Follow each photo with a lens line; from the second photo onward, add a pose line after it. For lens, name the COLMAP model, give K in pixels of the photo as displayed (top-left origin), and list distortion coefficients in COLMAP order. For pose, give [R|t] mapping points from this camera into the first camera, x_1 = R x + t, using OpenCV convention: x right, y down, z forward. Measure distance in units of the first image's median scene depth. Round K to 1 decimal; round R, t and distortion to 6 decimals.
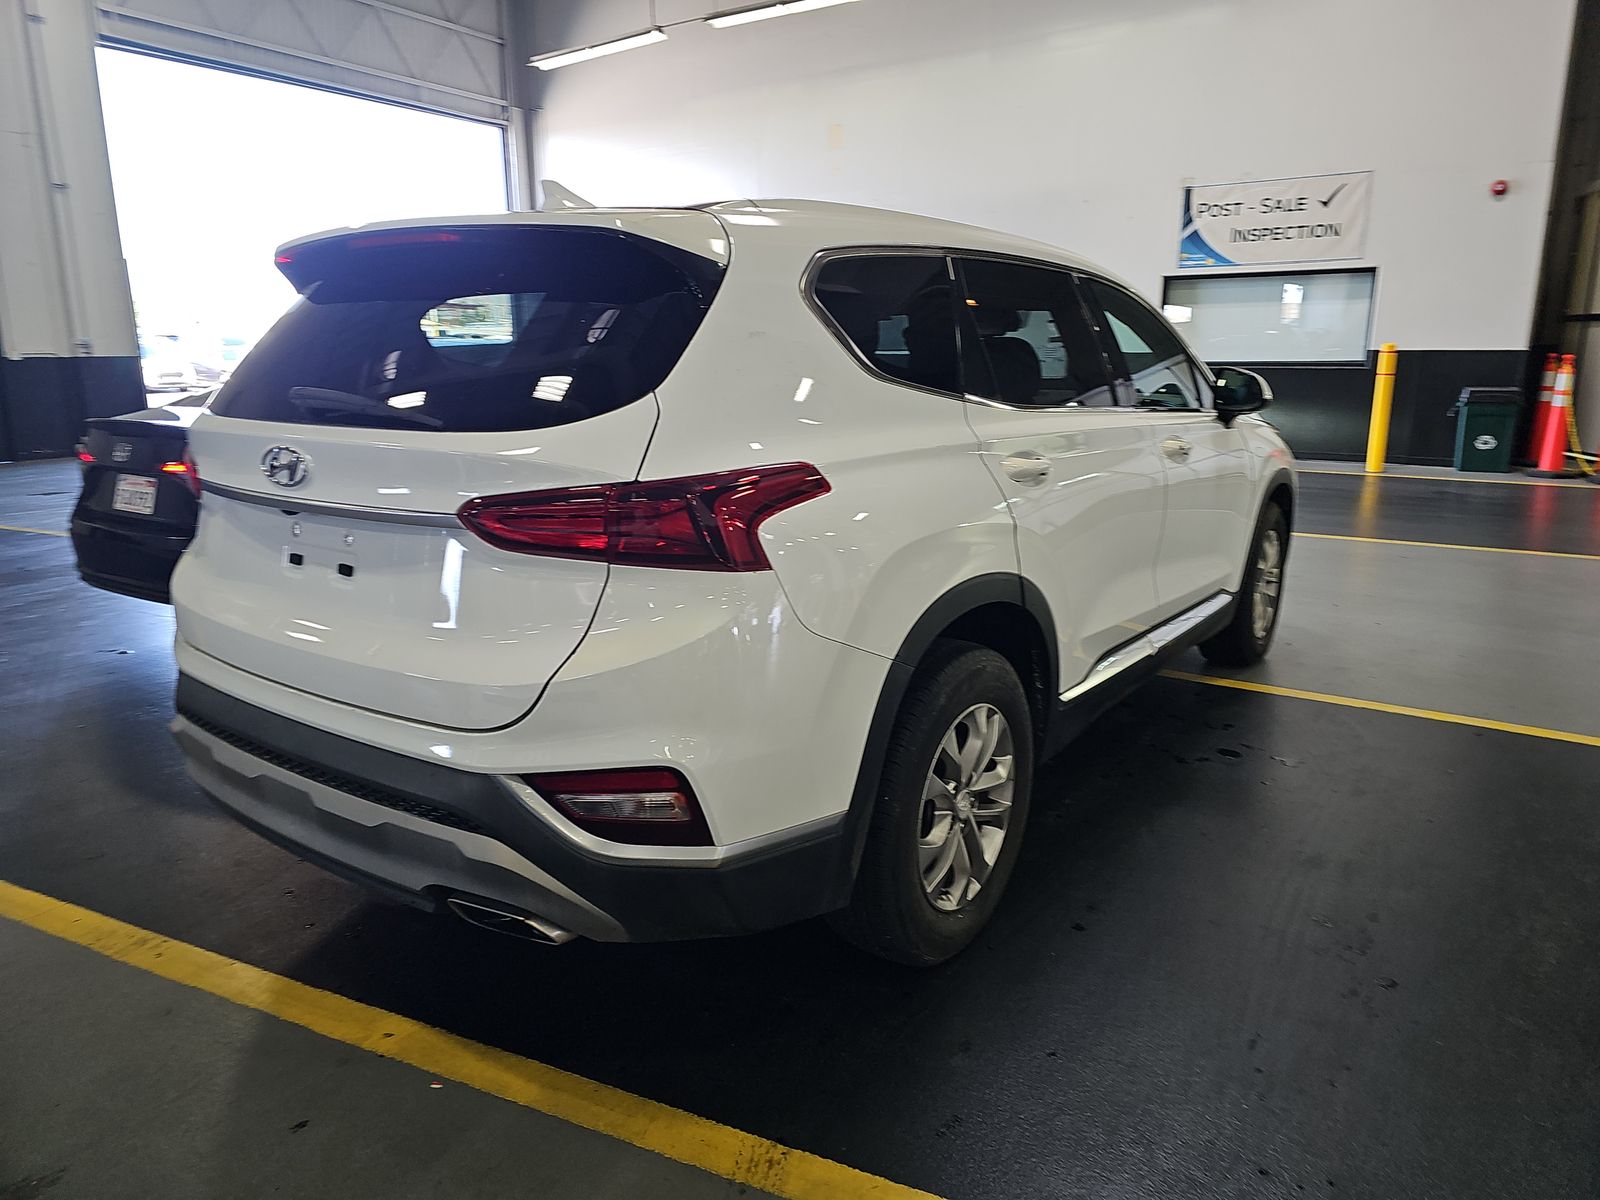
lens RADIAL K [[1099.8, 0, 800.0], [0, 1099.8, 600.0], [0, 0, 1]] dist [0.062944, -0.055006]
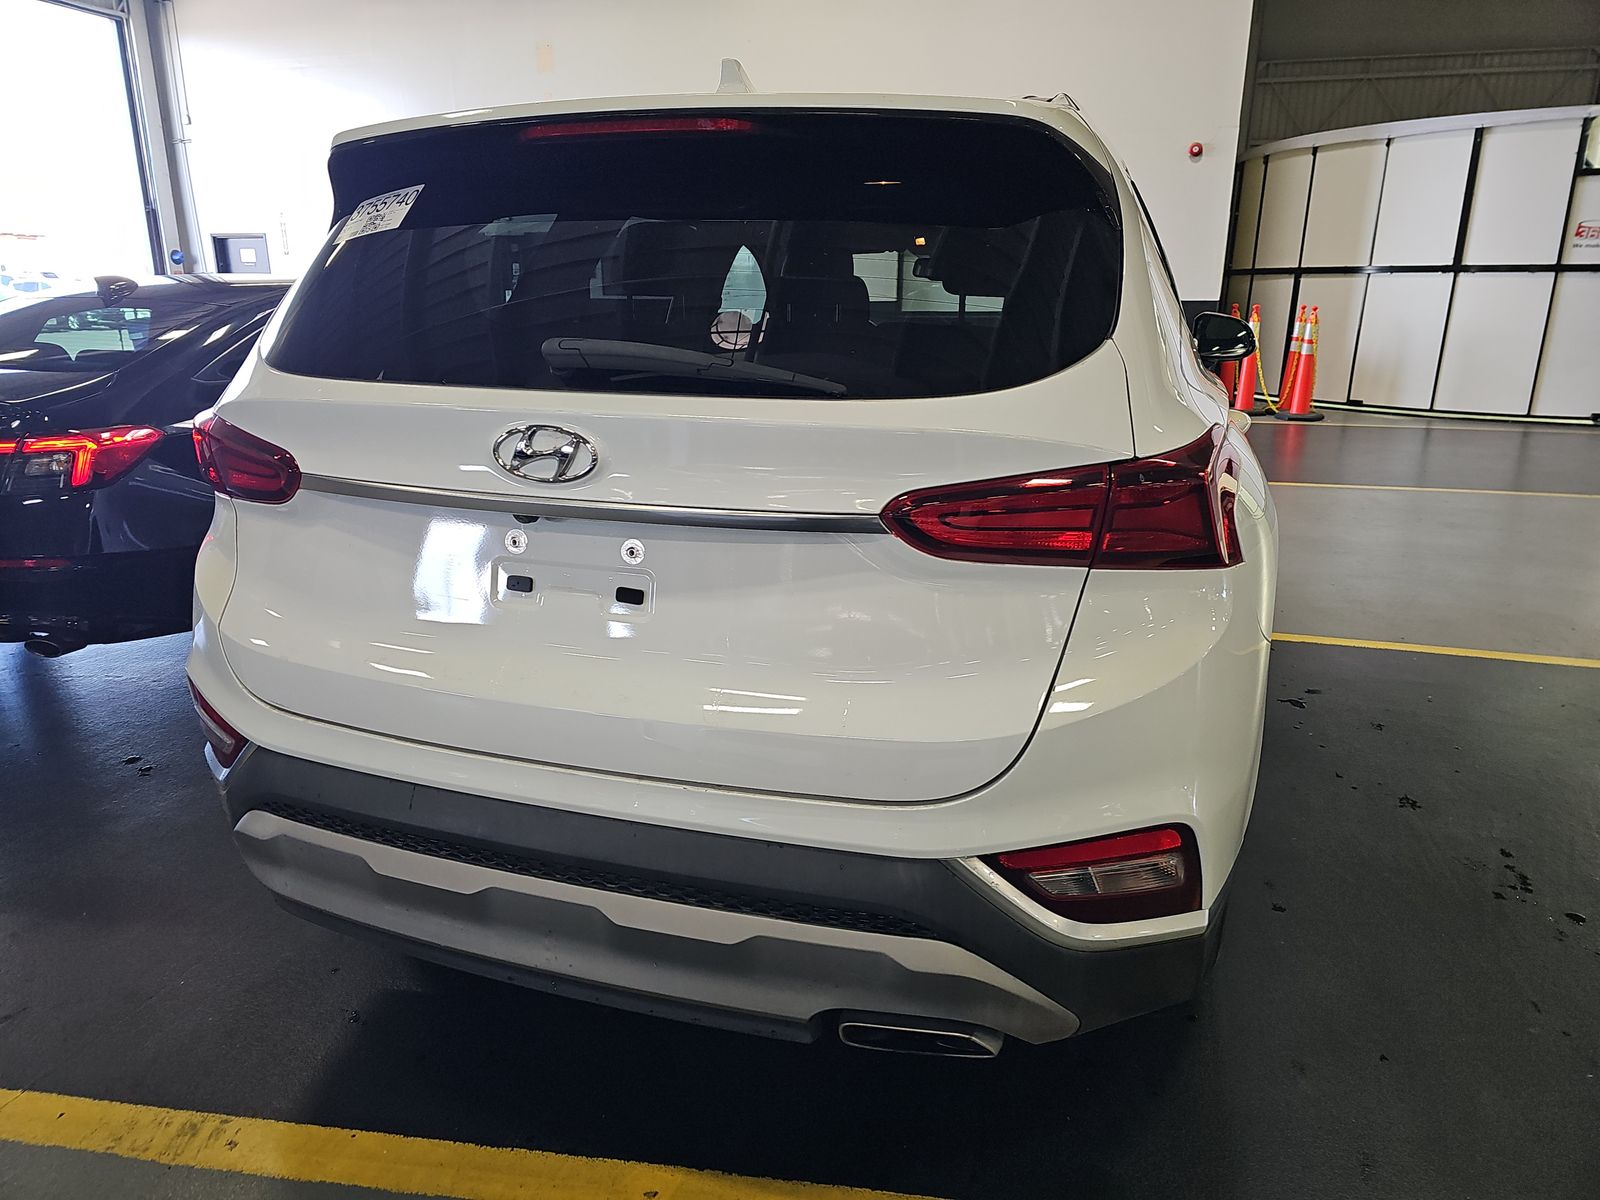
lens RADIAL K [[1079.7, 0, 748.1], [0, 1079.7, 610.6], [0, 0, 1]] dist [0.078801, -0.074854]
pose [[0.953756, -0.076208, 0.290760, -0.571181], [0.059506, 0.996052, 0.065870, -0.062304], [-0.294632, -0.045522, 0.954526, 0.325156]]
